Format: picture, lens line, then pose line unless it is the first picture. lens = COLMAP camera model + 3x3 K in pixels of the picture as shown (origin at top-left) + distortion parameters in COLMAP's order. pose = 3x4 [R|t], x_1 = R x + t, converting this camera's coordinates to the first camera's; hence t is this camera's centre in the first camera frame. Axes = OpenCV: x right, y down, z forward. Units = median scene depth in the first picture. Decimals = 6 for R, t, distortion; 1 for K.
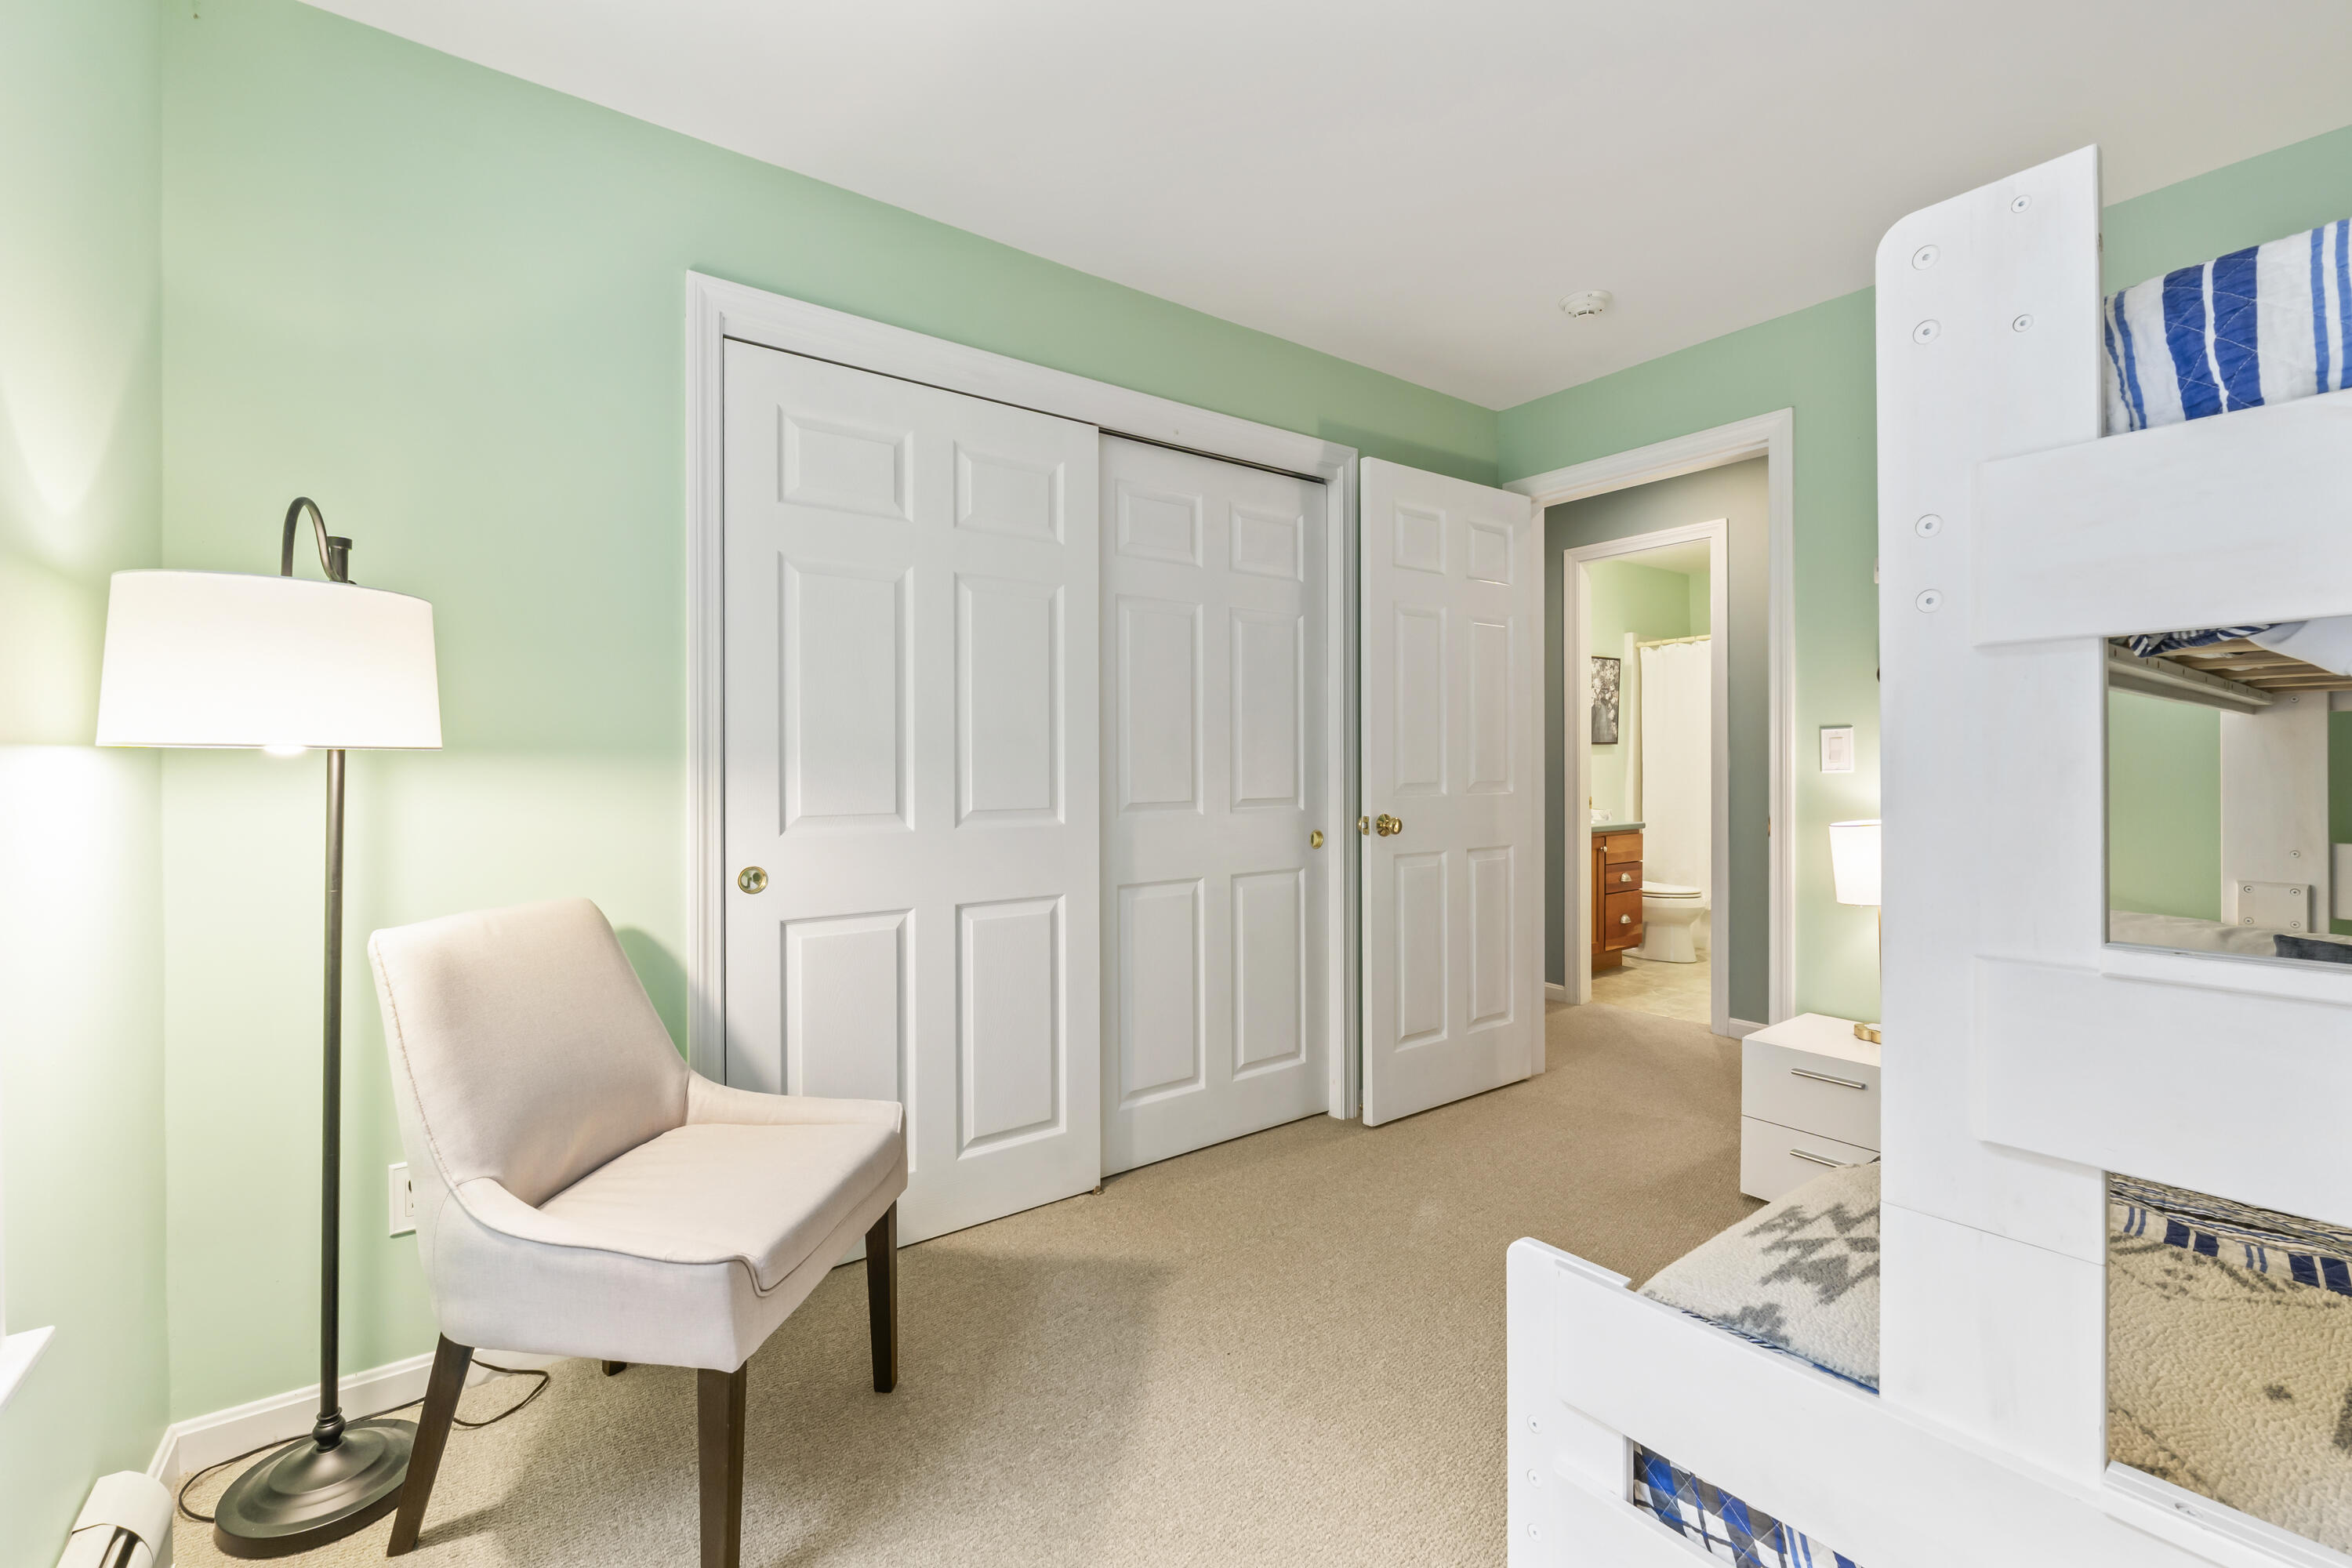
lens RADIAL K [[989.5, 0, 1176.0], [0, 989.5, 784.0], [0, 0, 1]] dist [-0.000900, -0.000063]
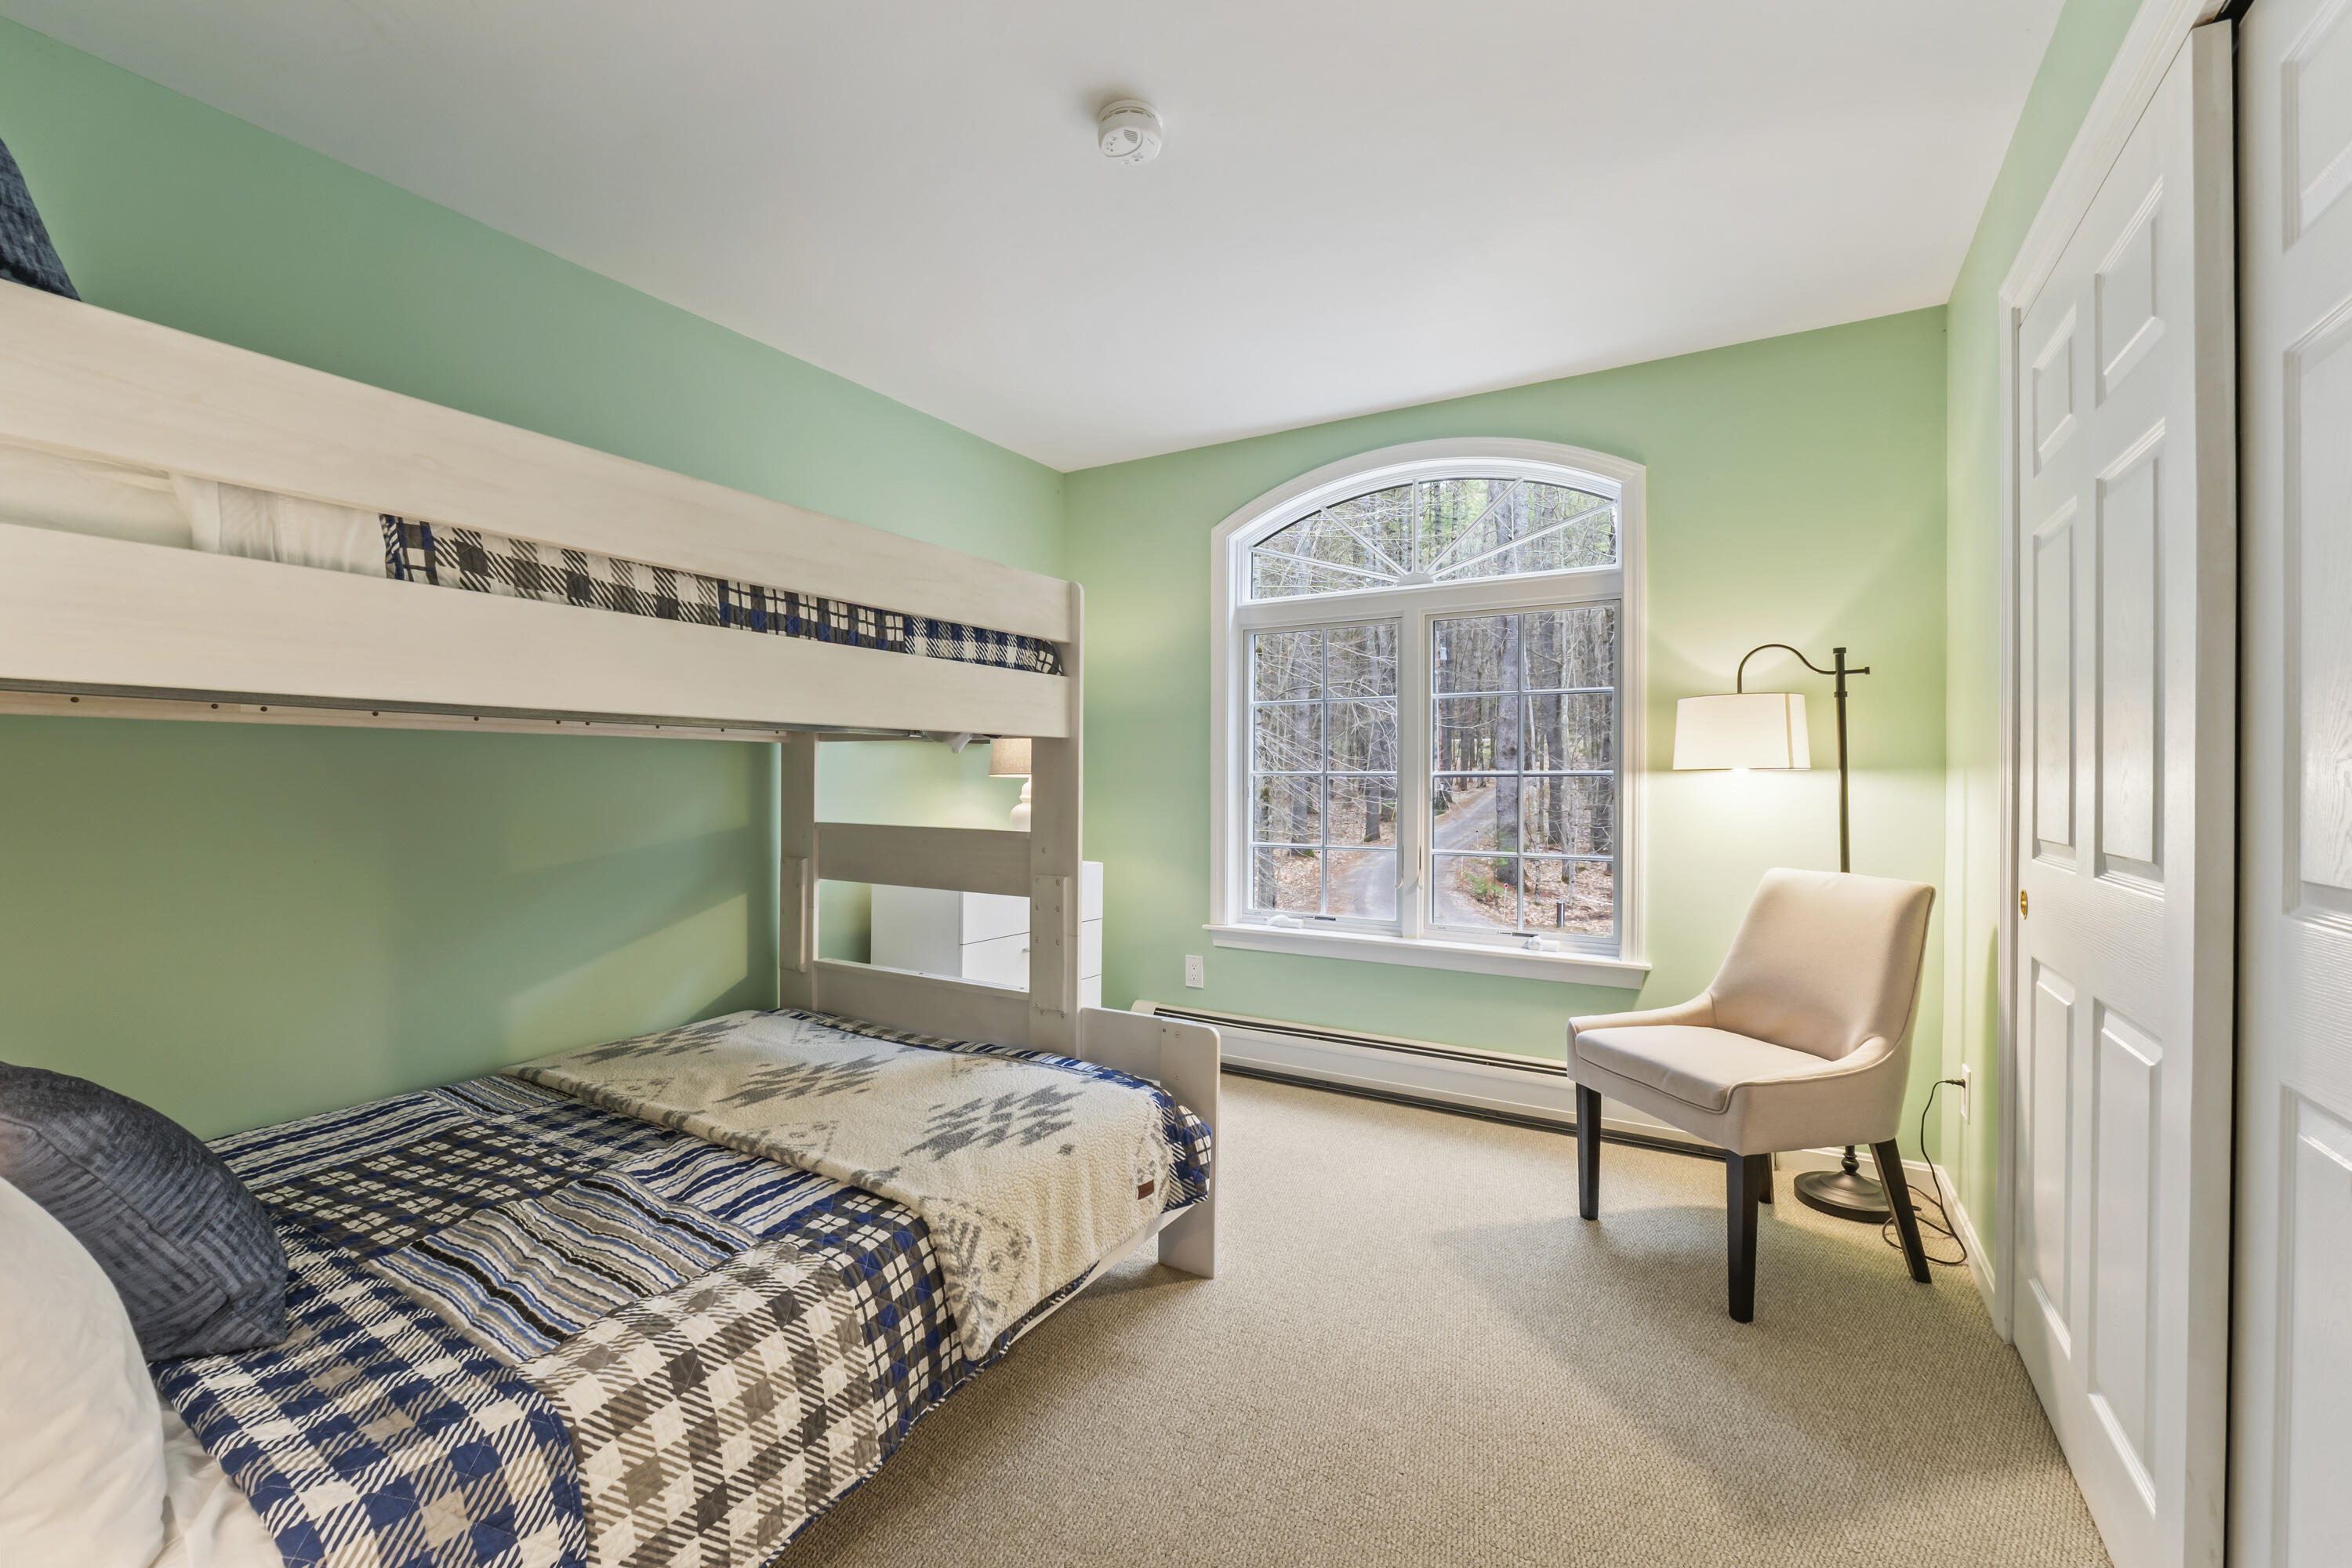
lens RADIAL K [[989.5, 0, 1176.0], [0, 989.5, 784.0], [0, 0, 1]] dist [-0.000900, -0.000063]
pose [[-0.922178, 0.000445, -0.386766, 0.609805], [-0.011470, 0.999528, 0.028499, -0.031151], [0.386596, 0.030717, -0.921737, 1.435618]]
